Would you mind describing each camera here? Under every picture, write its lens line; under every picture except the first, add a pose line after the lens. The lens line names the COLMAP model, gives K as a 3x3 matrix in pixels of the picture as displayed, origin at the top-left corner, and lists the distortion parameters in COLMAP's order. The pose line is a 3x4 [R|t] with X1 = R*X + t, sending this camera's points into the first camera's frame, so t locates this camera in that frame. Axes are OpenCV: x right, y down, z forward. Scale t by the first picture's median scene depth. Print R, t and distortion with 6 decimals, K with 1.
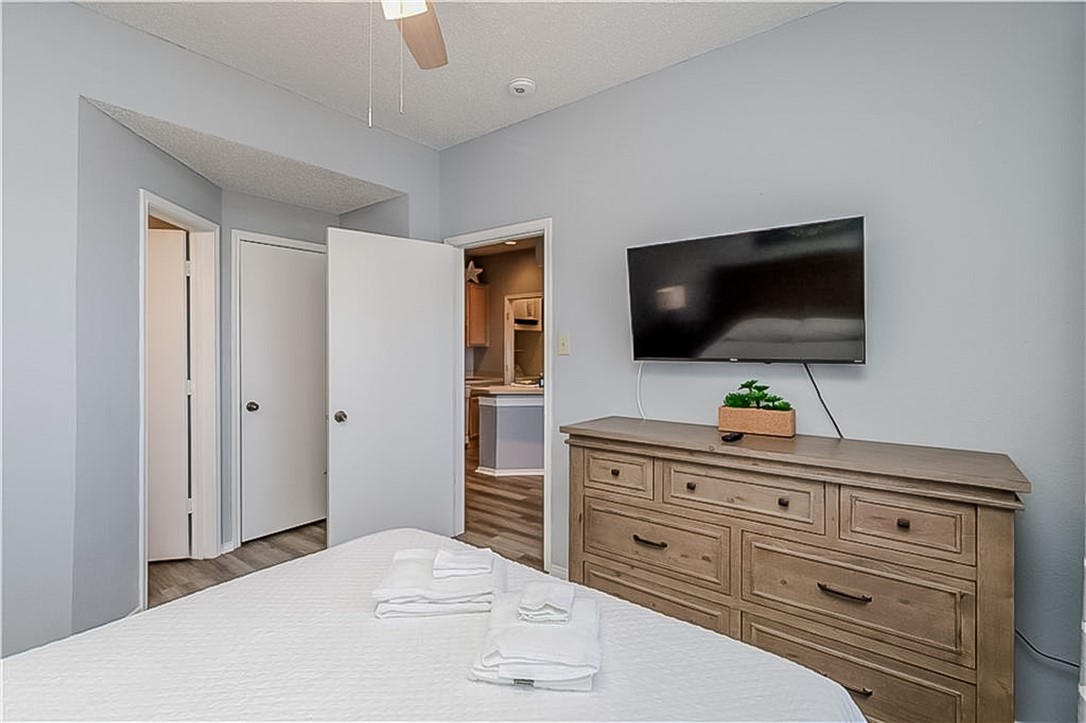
lens RADIAL K [[485.5, 0, 548.5], [0, 485.5, 352.5], [0, 0, 1]] dist [-0.000427, 0.000038]
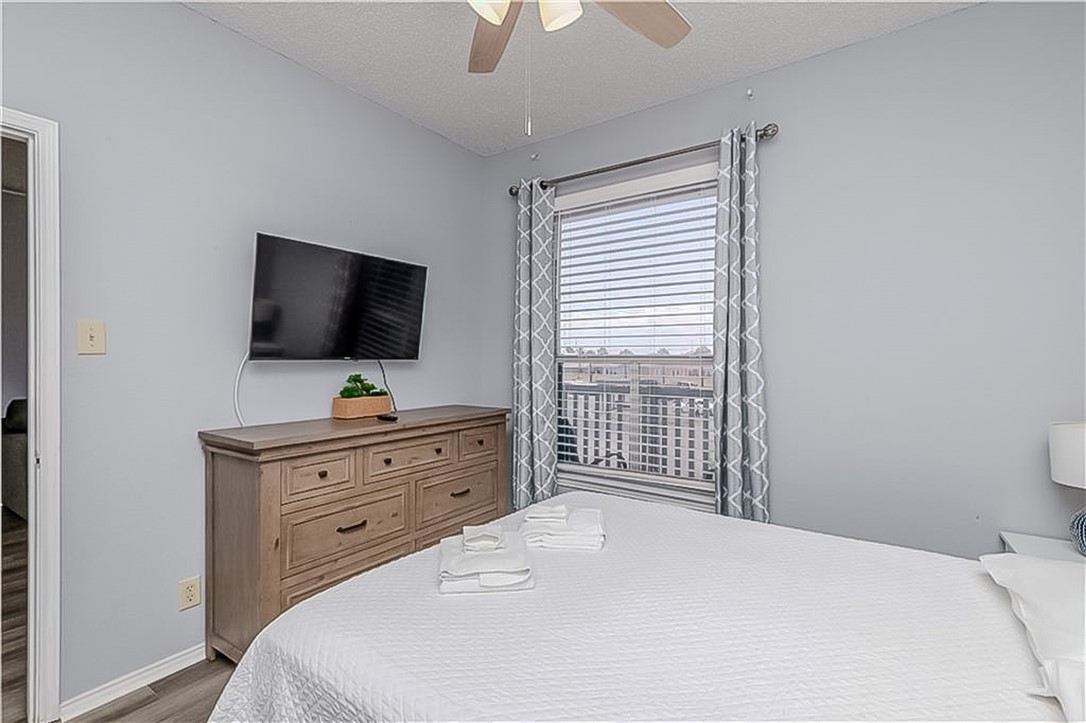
lens RADIAL K [[514.7, 0, 515.8], [0, 514.7, 360.5], [0, 0, 1]] dist [0.000004, -0.000048]
pose [[-0.027785, -0.010038, 0.999564, -0.931855], [-0.000852, 0.999949, 0.010018, 0.009078], [-0.999614, -0.000574, -0.027792, 0.662553]]
